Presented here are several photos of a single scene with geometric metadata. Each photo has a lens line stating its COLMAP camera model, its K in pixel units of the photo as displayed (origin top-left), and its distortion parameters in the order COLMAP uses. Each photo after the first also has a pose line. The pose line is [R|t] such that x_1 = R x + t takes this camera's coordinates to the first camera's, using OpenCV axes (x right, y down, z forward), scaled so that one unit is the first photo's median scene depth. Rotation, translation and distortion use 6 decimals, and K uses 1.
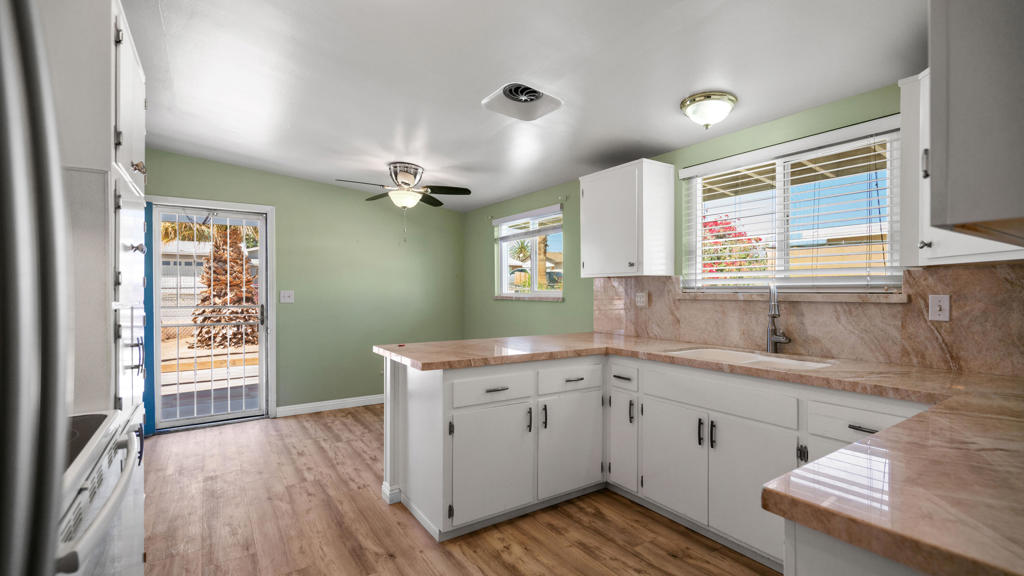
lens RADIAL K [[466.8, 0, 531.5], [0, 466.8, 294.5], [0, 0, 1]] dist [-0.007717, 0.003710]
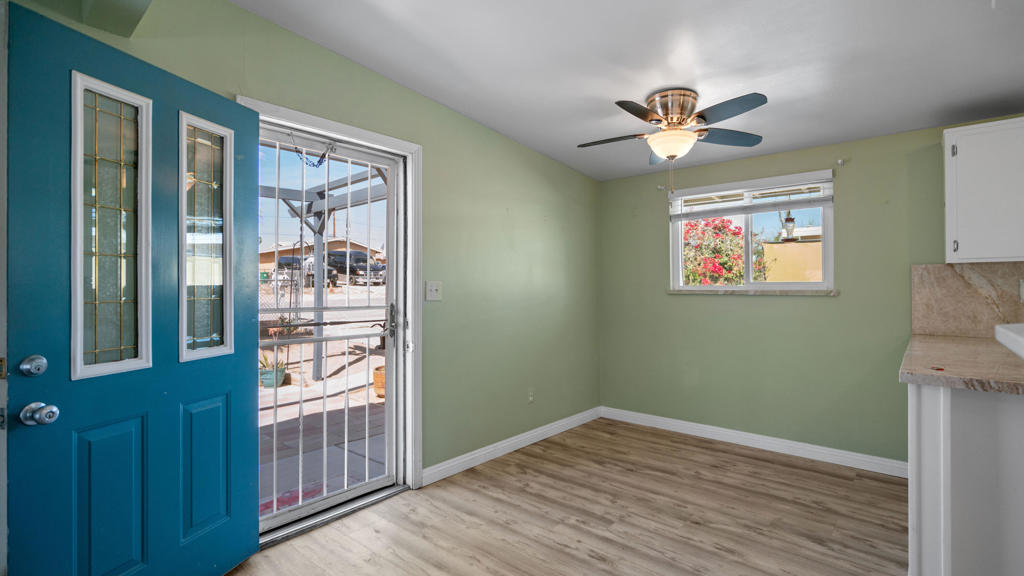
lens RADIAL K [[466.8, 0, 515.0], [0, 466.8, 285.4], [0, 0, 1]] dist [-0.007717, 0.003710]
pose [[0.960936, 0.002910, 0.276756, -0.659116], [0.002681, 0.999800, -0.019819, 0.012036], [-0.276758, 0.019787, 0.960736, 0.405841]]
